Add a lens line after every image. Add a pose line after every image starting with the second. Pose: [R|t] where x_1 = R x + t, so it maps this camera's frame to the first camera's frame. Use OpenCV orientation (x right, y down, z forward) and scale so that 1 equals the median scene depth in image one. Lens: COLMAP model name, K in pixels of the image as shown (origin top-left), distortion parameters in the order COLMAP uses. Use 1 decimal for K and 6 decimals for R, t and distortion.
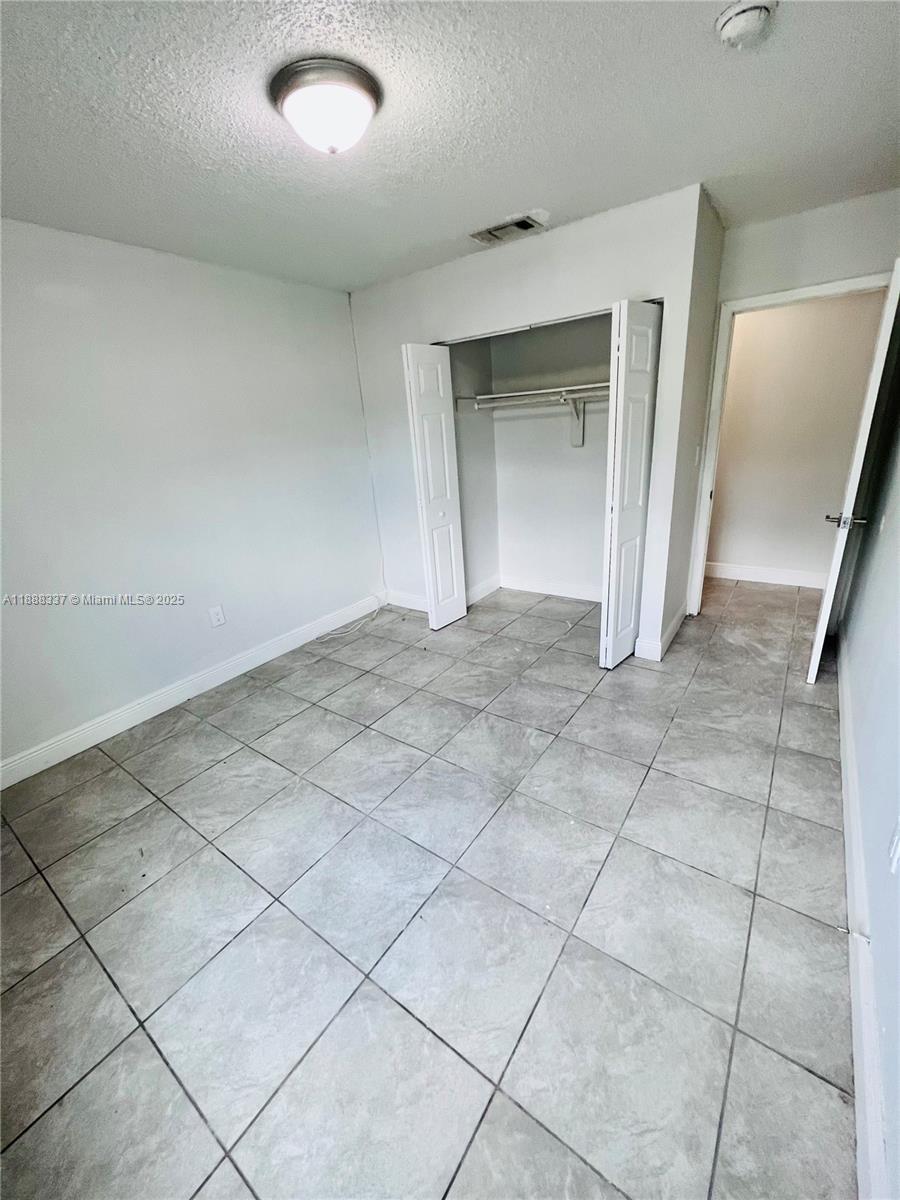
lens RADIAL K [[481.1, 0, 450.0], [0, 481.1, 600.0], [0, 0, 1]] dist [0.000303, 0.000011]
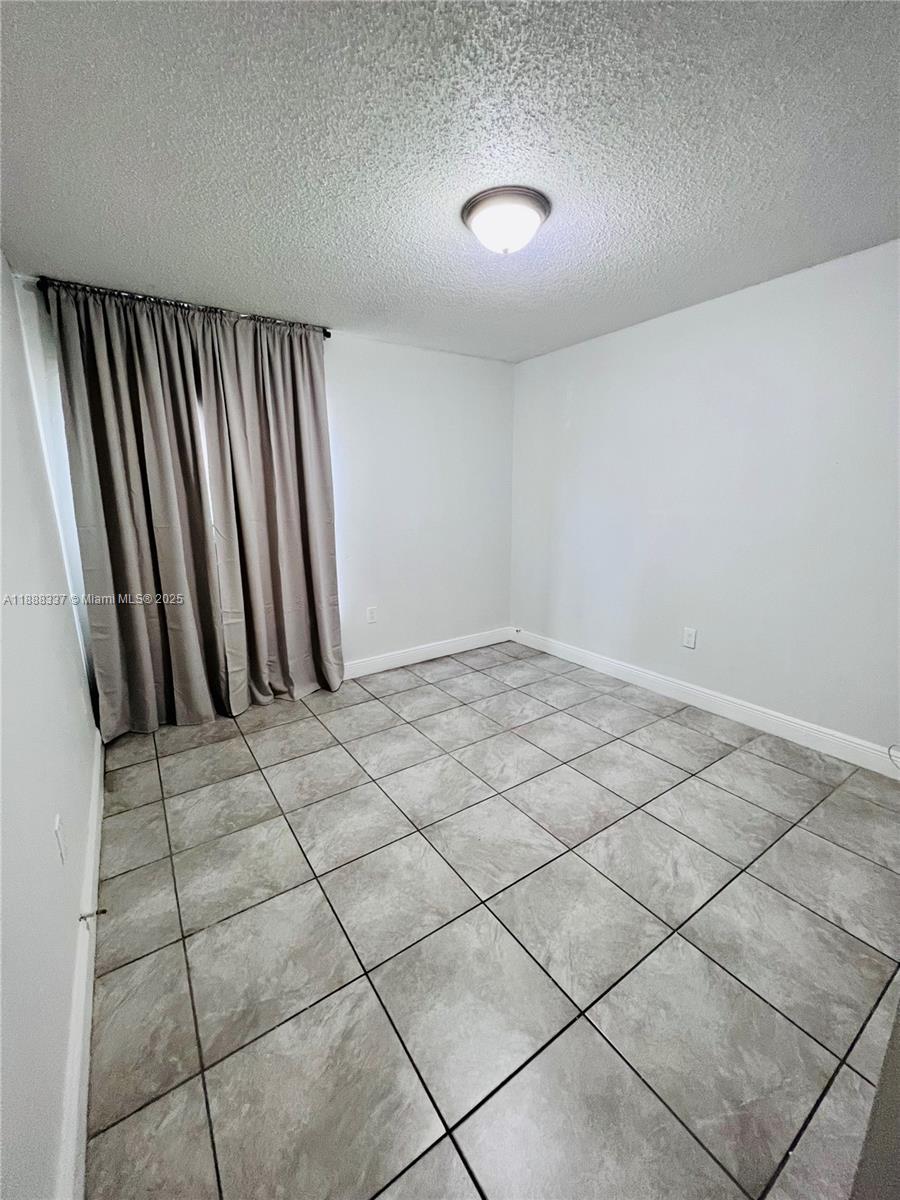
lens RADIAL K [[481.1, 0, 450.0], [0, 481.1, 600.0], [0, 0, 1]] dist [0.000303, 0.000011]
pose [[-0.341590, 0.281294, -0.896767, 0.829951], [-0.289082, 0.876457, 0.385038, -0.403454], [0.894286, 0.390764, -0.218072, 1.043642]]
